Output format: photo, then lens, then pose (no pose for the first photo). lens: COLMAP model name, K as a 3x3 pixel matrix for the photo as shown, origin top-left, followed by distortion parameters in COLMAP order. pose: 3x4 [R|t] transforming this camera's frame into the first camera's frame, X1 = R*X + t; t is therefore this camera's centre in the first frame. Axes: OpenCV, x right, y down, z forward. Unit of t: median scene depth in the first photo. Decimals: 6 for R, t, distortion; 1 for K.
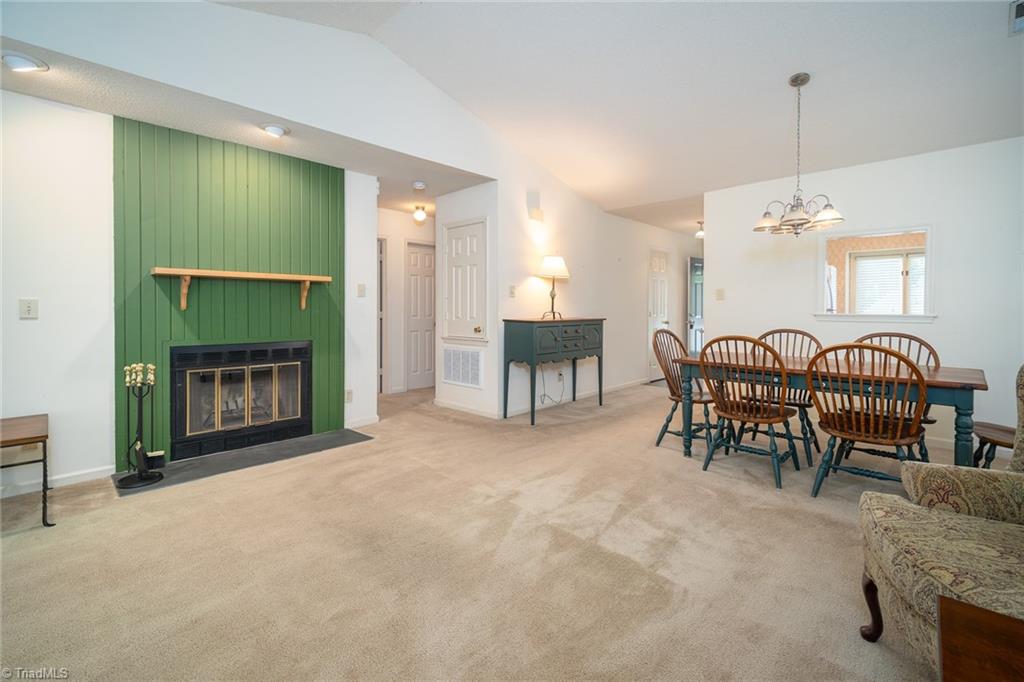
lens RADIAL K [[449.2, 0, 509.2], [0, 449.2, 318.2], [0, 0, 1]] dist [0.005006, 0.000430]
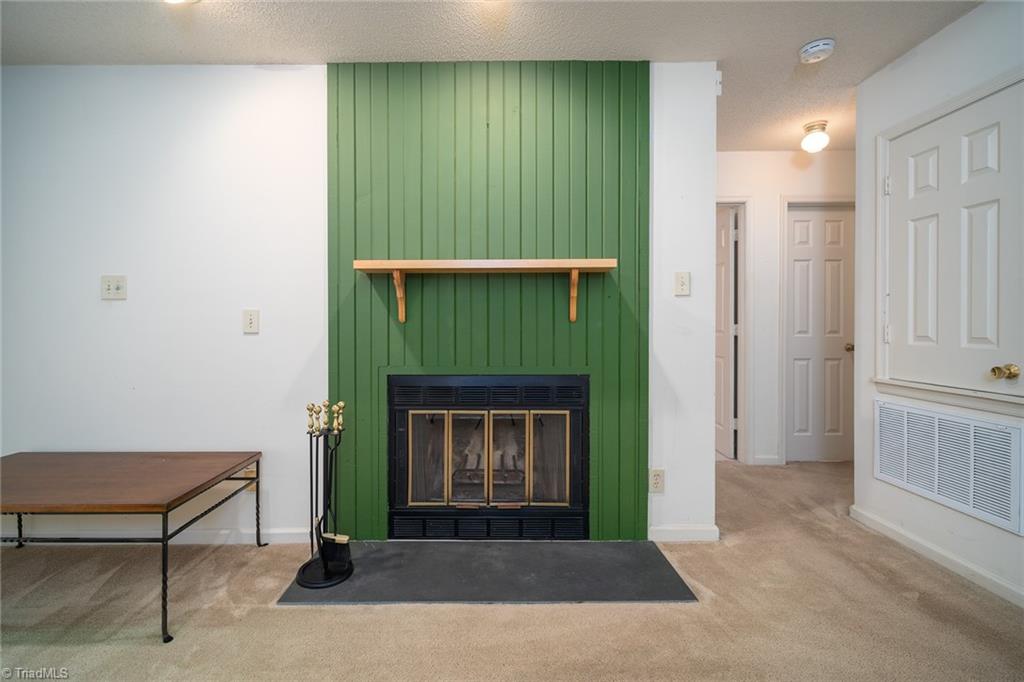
lens RADIAL K [[449.2, 0, 488.2], [0, 449.2, 327.3], [0, 0, 1]] dist [0.005006, 0.000430]
pose [[0.688334, -0.000319, -0.725394, -0.110207], [-0.009510, 0.999910, -0.009464, -0.004419], [0.725332, 0.013413, 0.688269, 0.504409]]
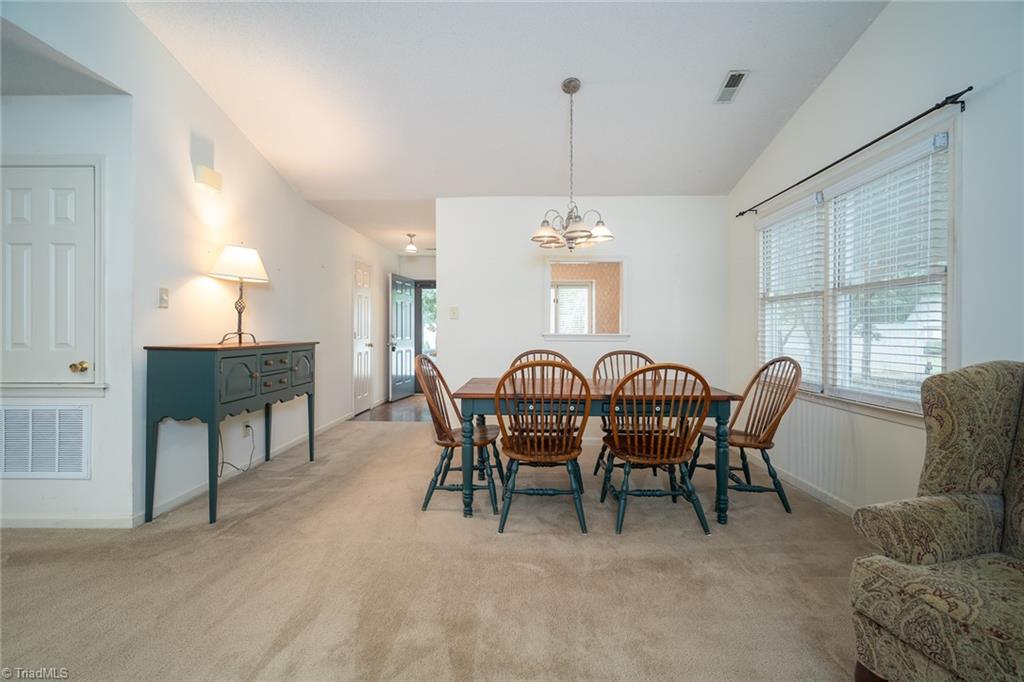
lens RADIAL K [[449.2, 0, 517.3], [0, 449.2, 332.5], [0, 0, 1]] dist [0.005006, 0.000430]
pose [[0.735974, -0.002760, 0.677004, -0.059307], [0.014507, 0.999826, -0.011694, -0.001721], [-0.676855, 0.018428, 0.735886, 0.303561]]
